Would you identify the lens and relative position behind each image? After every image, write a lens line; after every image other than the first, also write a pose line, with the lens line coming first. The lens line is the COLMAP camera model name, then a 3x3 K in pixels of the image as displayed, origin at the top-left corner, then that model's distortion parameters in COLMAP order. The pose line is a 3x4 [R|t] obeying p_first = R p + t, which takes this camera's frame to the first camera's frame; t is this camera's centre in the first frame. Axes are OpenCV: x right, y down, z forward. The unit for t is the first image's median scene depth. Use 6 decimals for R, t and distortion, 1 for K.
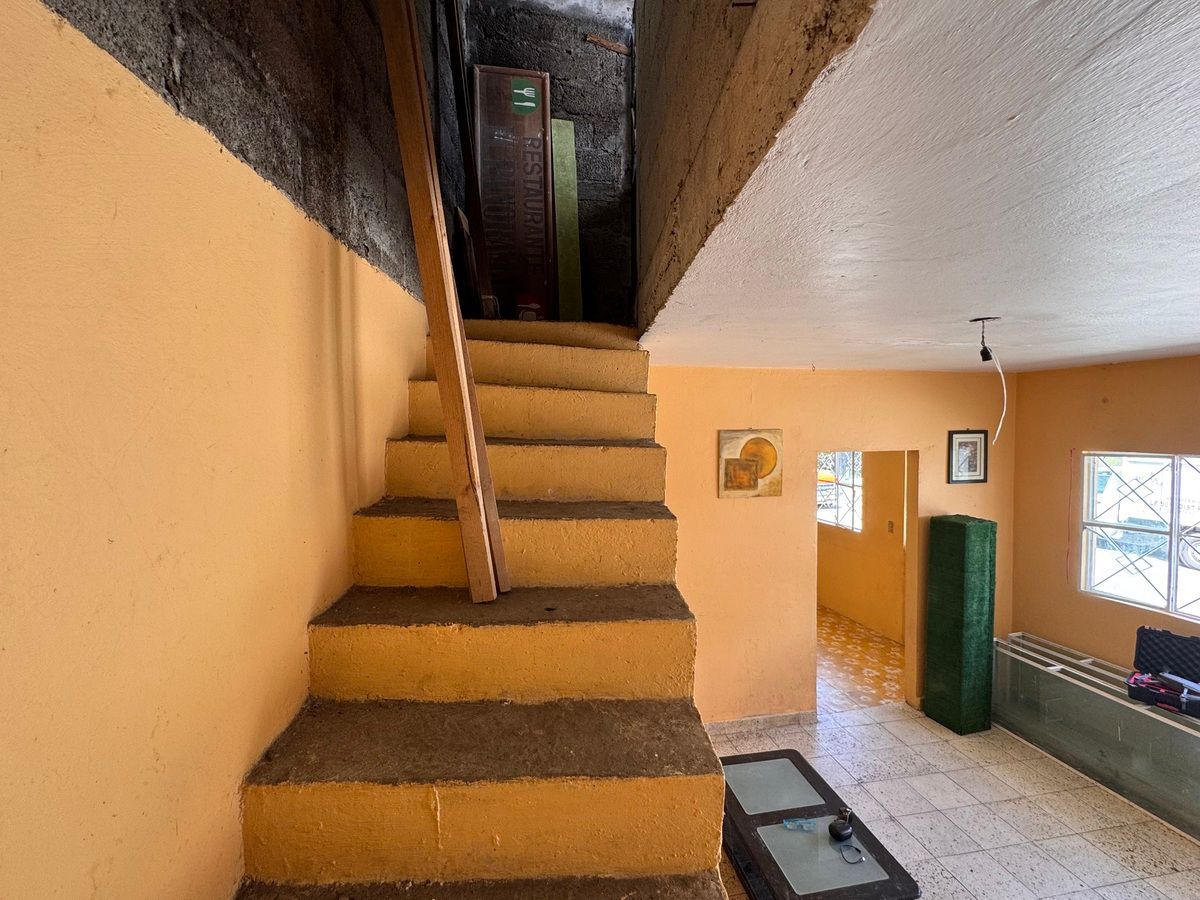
lens RADIAL K [[537.2, 0, 602.7], [0, 537.2, 451.4], [0, 0, 1]] dist [-0.001403, 0.000143]
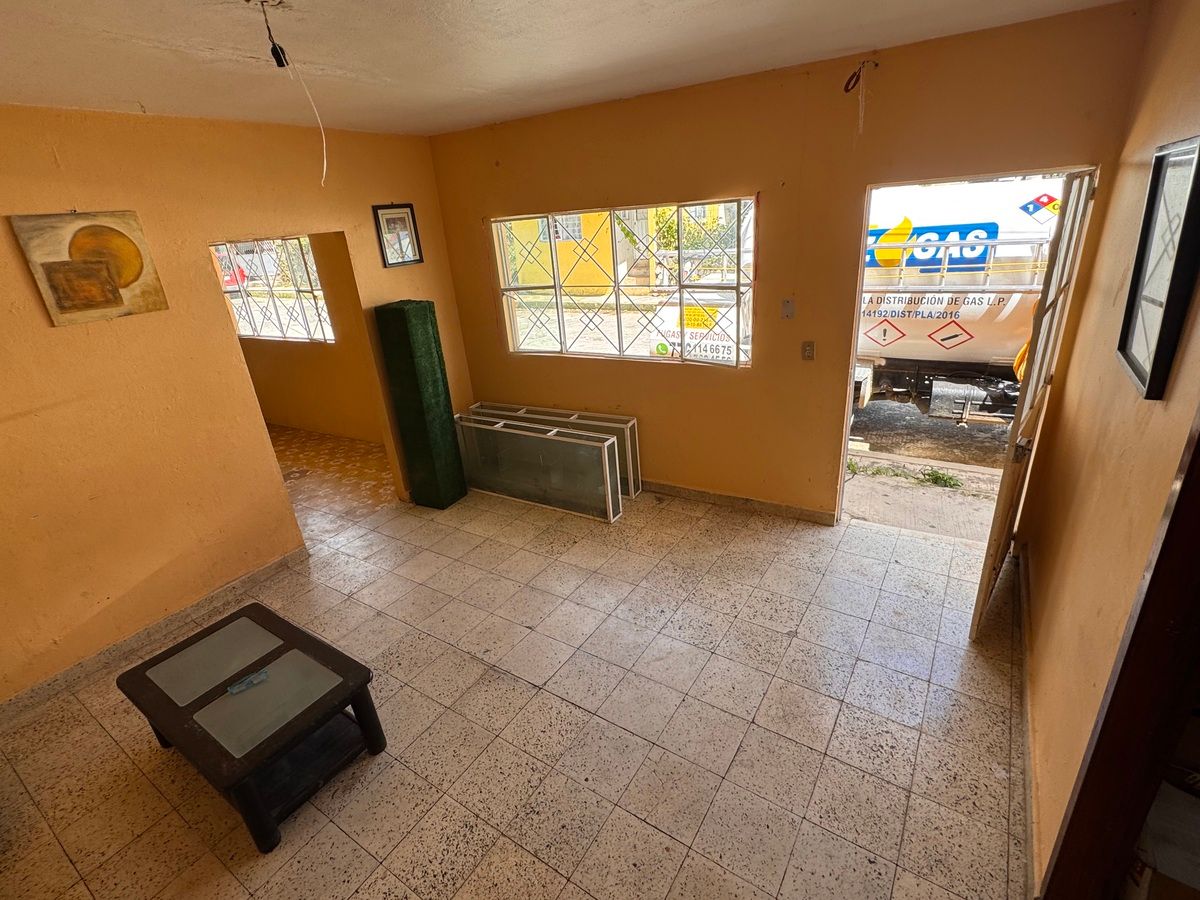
lens RADIAL K [[579.6, 0, 597.1], [0, 579.6, 449.3], [0, 0, 1]] dist [-0.000214, 0.001905]
pose [[0.689791, -0.316252, 0.651286, 0.163053], [0.104505, 0.933626, 0.342667, 0.052225], [-0.716427, -0.168306, 0.677056, 0.018908]]
